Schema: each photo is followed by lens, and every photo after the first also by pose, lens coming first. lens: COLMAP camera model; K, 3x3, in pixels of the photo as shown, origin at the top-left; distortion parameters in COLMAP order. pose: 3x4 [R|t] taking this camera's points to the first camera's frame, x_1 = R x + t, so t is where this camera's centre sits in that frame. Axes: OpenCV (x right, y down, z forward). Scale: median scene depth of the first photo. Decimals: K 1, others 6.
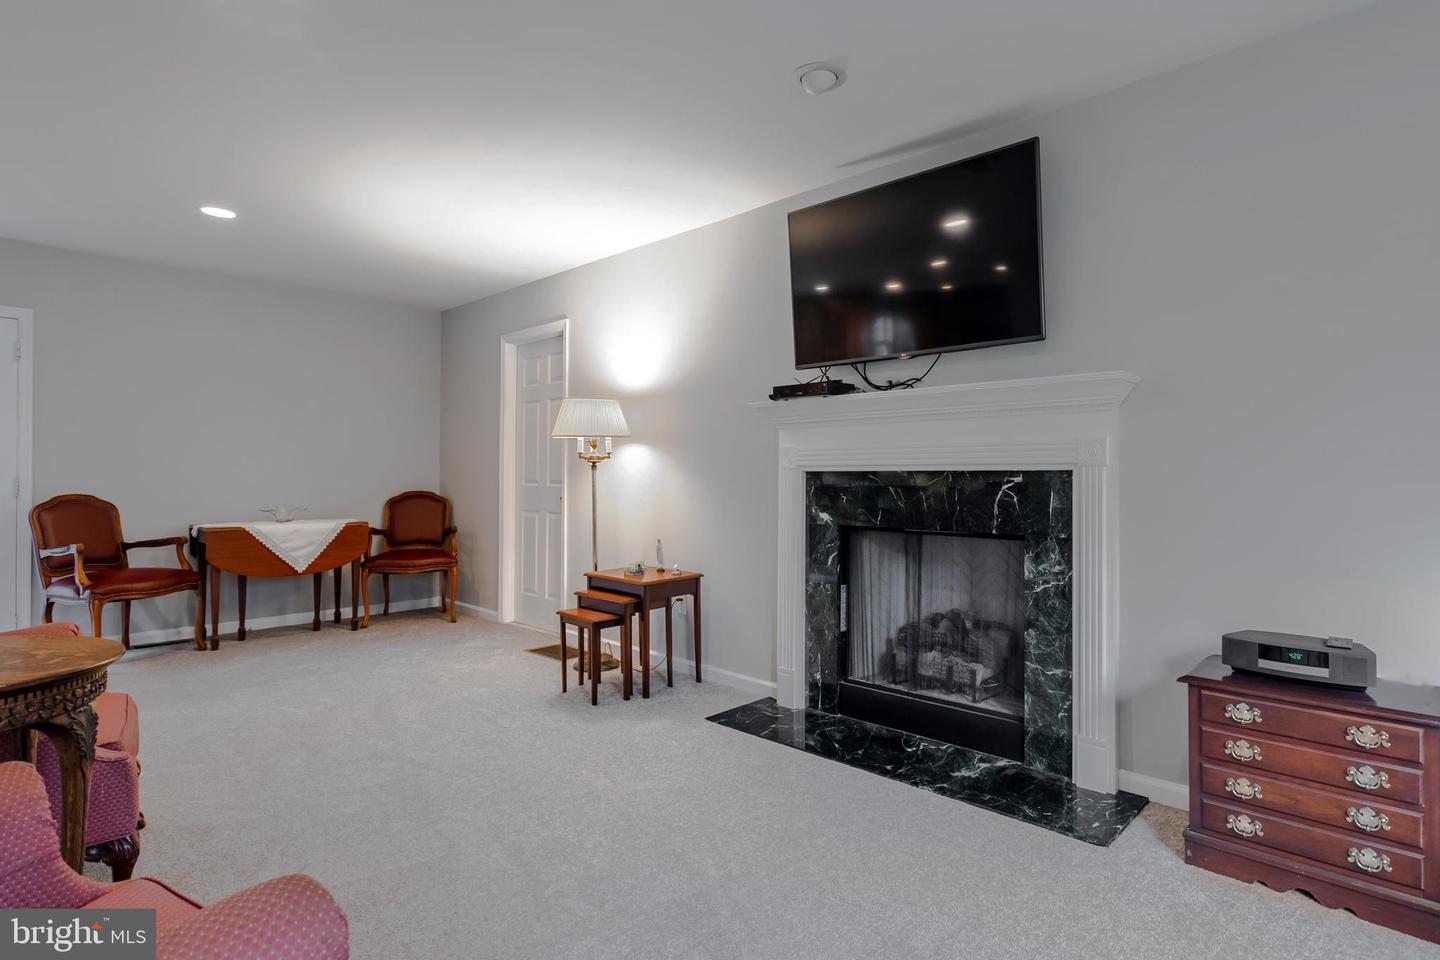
lens RADIAL K [[756.2, 0, 720.0], [0, 756.2, 480.0], [0, 0, 1]] dist [-0.000340, 0.000424]
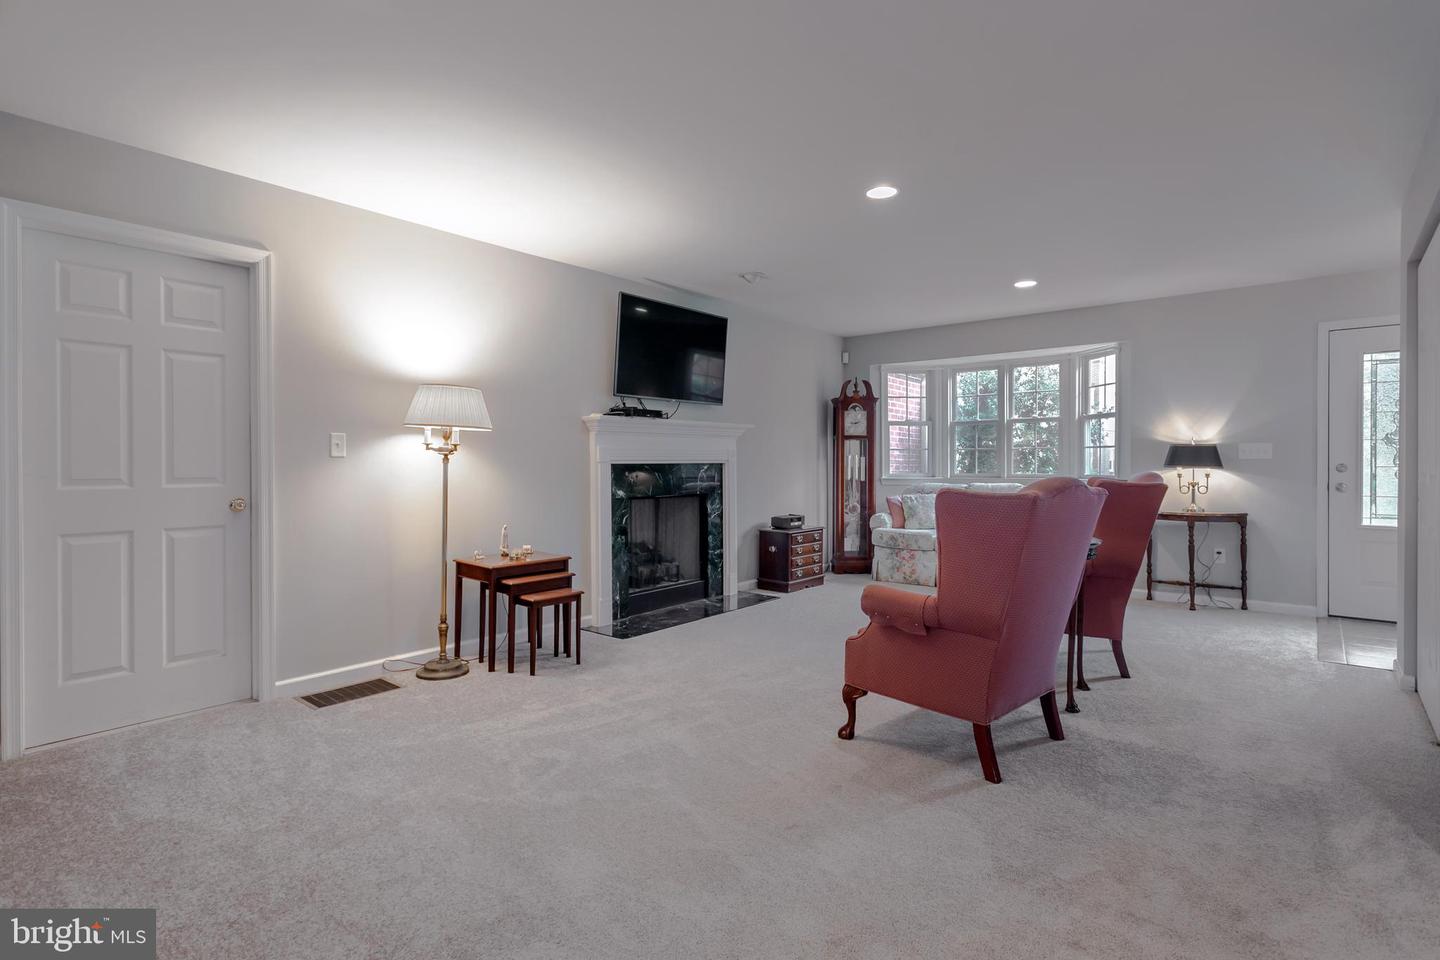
lens RADIAL K [[701.8, 0, 718.7], [0, 701.8, 466.4], [0, 0, 1]] dist [0.000568, 0.000008]
pose [[-0.075343, -0.011152, 0.997095, -1.390296], [0.003156, 0.999930, 0.011422, -0.023216], [-0.997153, 0.004008, -0.075302, 0.963462]]
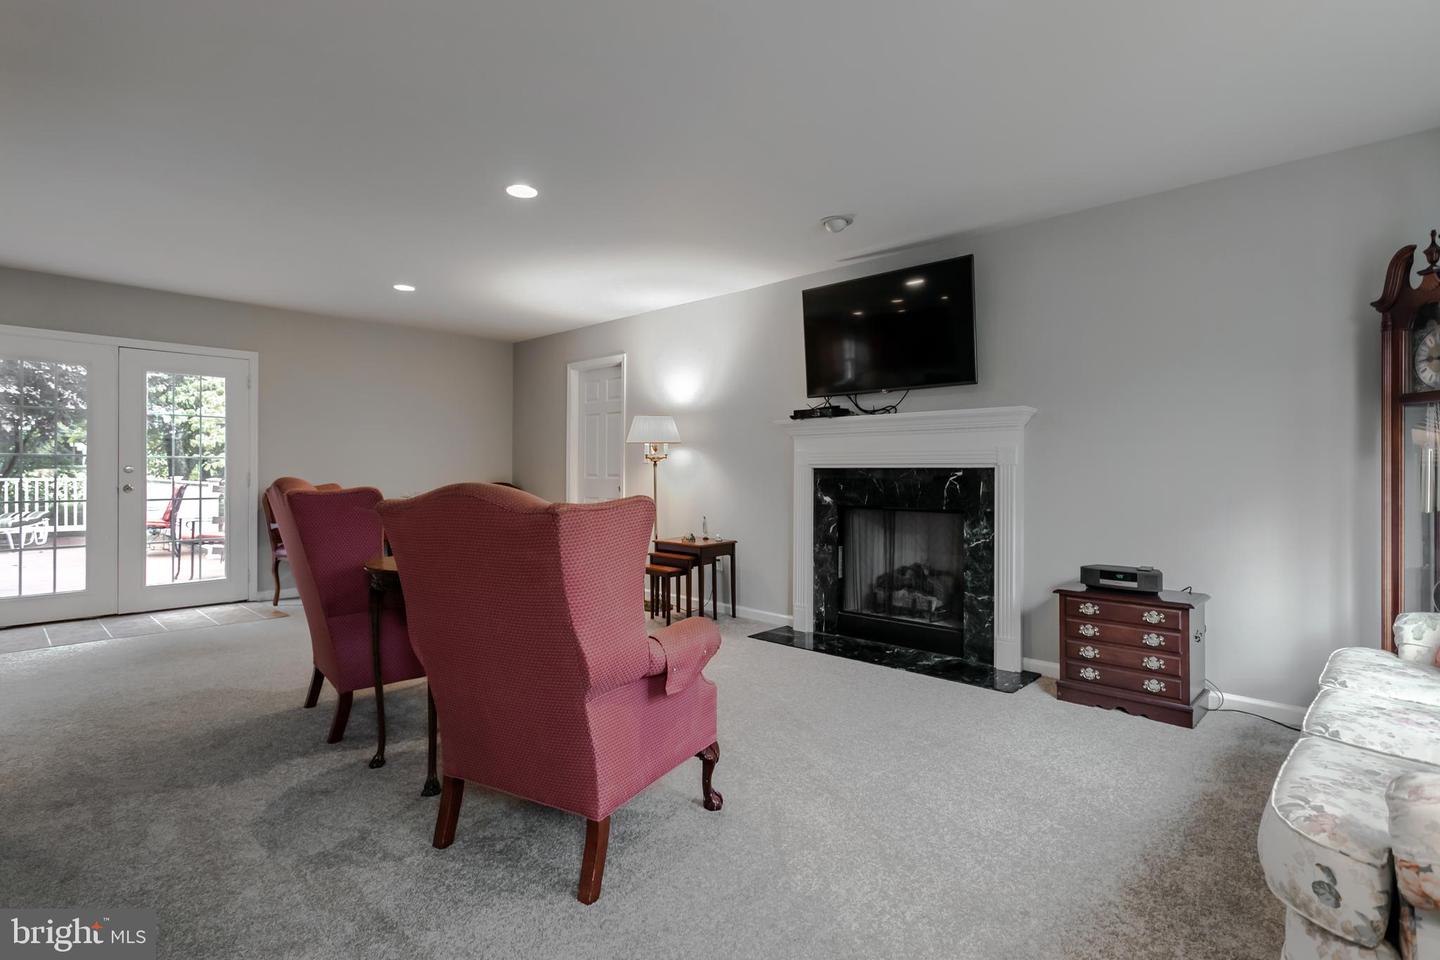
lens RADIAL K [[687.5, 0, 695.2], [0, 687.5, 477.3], [0, 0, 1]] dist [-0.000616, -0.000143]
pose [[0.999986, 0.000101, 0.005302, -0.130293], [-0.000127, 0.999988, 0.004876, -0.000246], [-0.005302, -0.004877, 0.999974, -0.339640]]
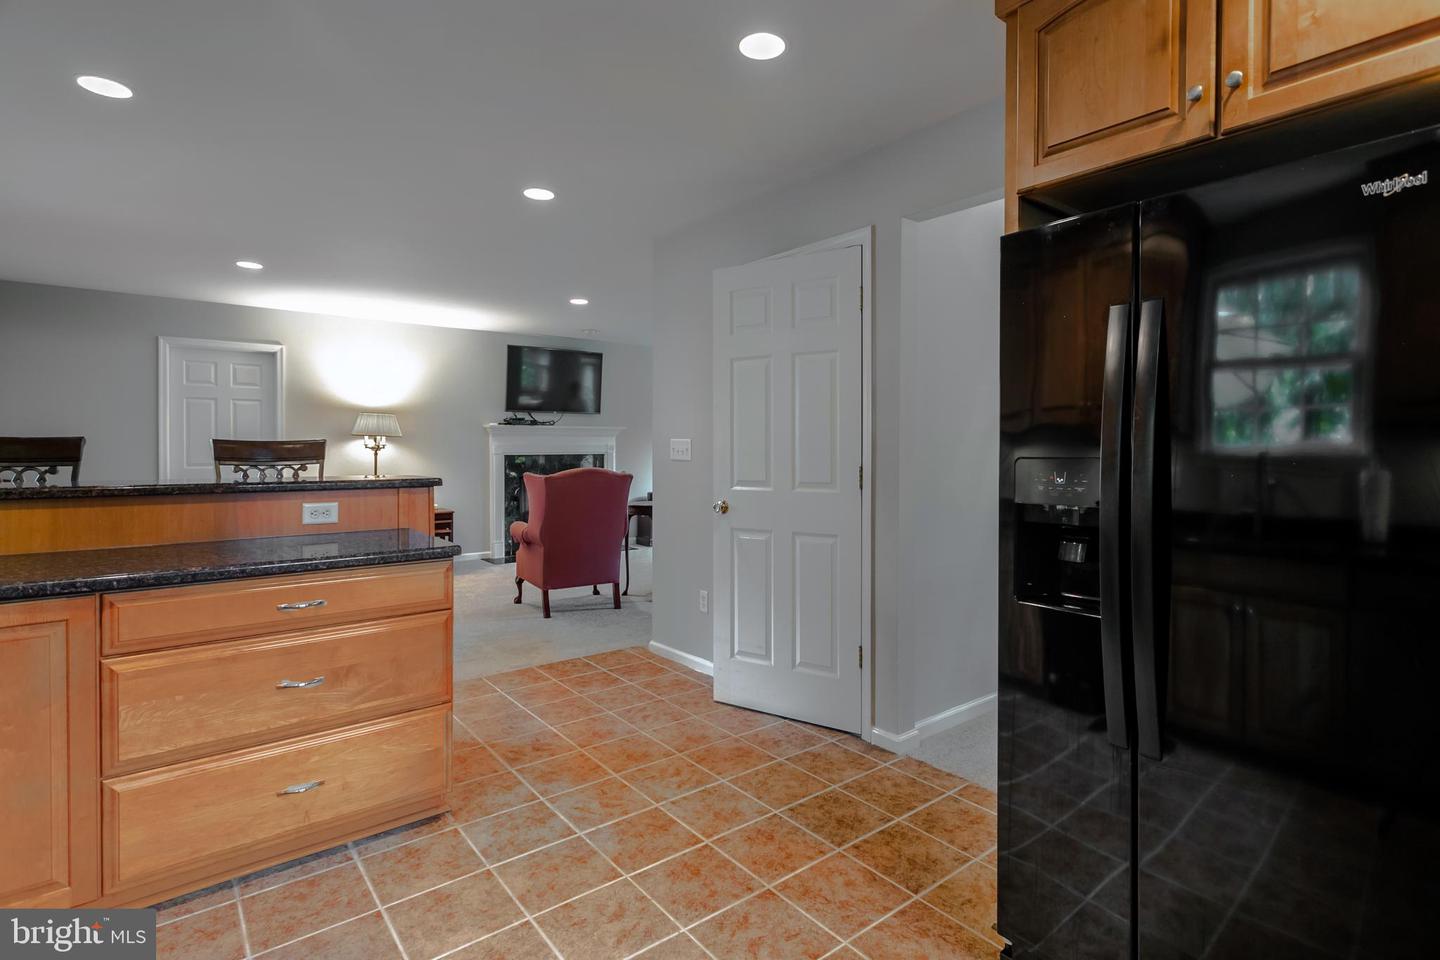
lens RADIAL K [[732.2, 0, 715.4], [0, 732.2, 455.3], [0, 0, 1]] dist [0.002491, 0.000537]
pose [[0.161654, -0.018798, 0.986669, -2.165123], [-0.000382, 0.999817, 0.019111, -0.058030], [-0.986847, -0.003467, 0.161617, -0.004882]]
